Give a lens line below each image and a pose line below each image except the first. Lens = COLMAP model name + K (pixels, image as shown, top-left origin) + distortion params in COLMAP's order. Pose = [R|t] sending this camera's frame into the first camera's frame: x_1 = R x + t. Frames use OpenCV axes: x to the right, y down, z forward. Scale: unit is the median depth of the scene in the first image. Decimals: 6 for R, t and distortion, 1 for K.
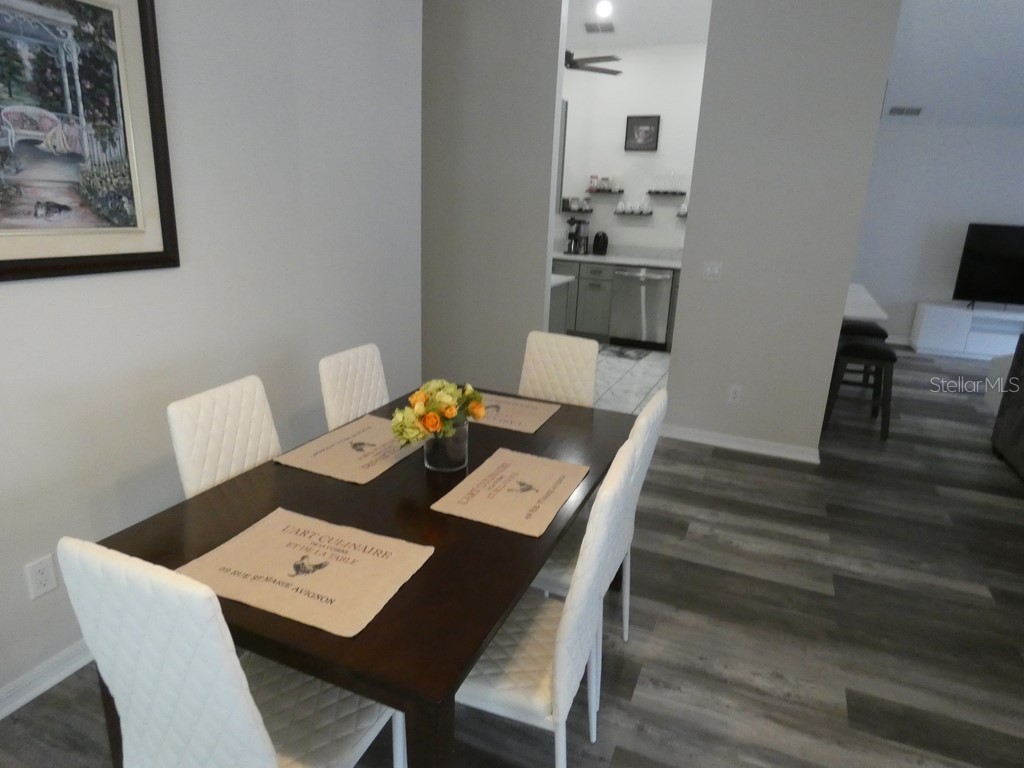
lens RADIAL K [[610.2, 0, 515.8], [0, 610.2, 385.2], [0, 0, 1]] dist [-0.003184, -0.006857]
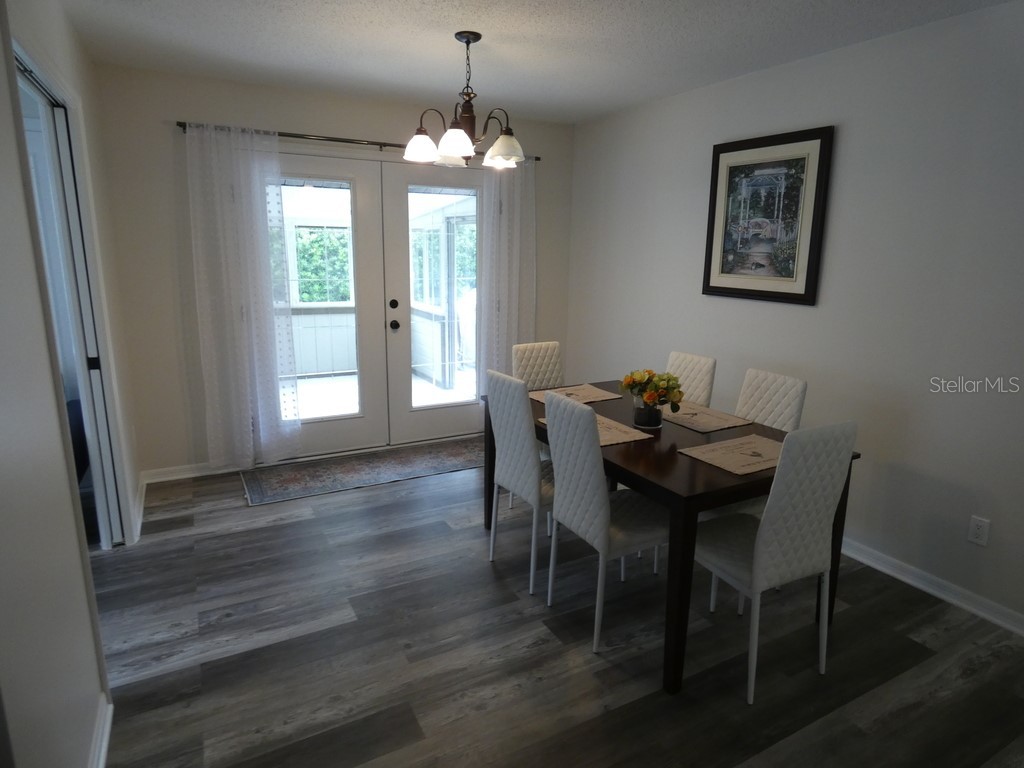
lens RADIAL K [[610.2, 0, 510.2], [0, 610.2, 379.8], [0, 0, 1]] dist [-0.003184, -0.006857]
pose [[-0.627183, 0.110351, -0.771015, 1.325312], [-0.266174, 0.899946, 0.345324, -0.423429], [0.731978, 0.421806, -0.535058, 1.611115]]
